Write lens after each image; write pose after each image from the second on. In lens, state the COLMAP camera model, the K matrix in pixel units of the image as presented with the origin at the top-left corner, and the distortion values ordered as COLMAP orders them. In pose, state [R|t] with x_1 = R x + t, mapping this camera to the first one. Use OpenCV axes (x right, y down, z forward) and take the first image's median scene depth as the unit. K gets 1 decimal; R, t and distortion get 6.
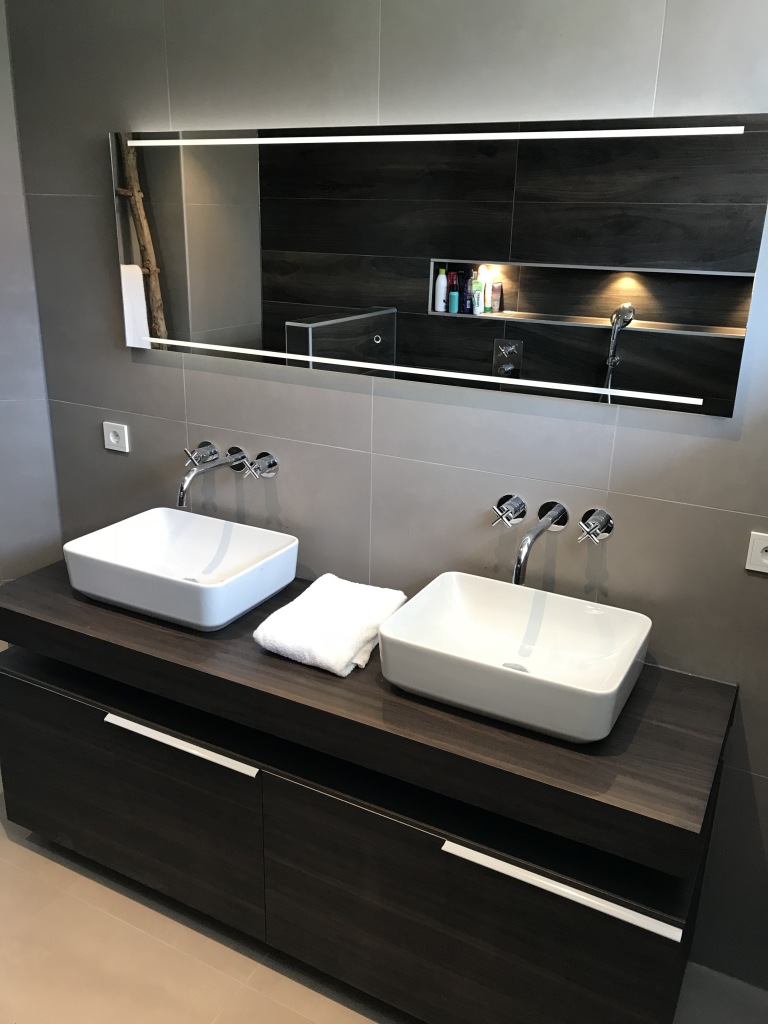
lens RADIAL K [[842.1, 0, 388.9], [0, 842.1, 515.7], [0, 0, 1]] dist [0.017727, -0.004213]
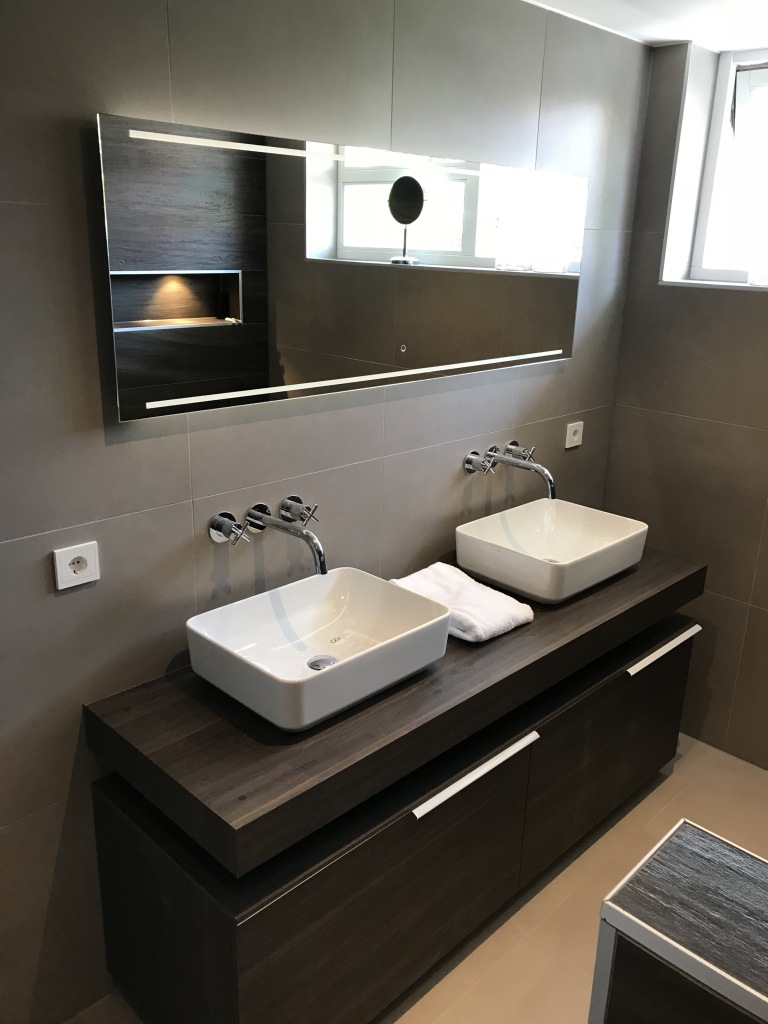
lens RADIAL K [[842.1, 0, 387.3], [0, 842.1, 511.0], [0, 0, 1]] dist [0.017727, -0.004213]
pose [[0.287595, -0.312938, 0.905185, -0.944099], [0.300002, 0.926986, 0.225158, -0.234624], [-0.909554, 0.206803, 0.360478, 0.592466]]
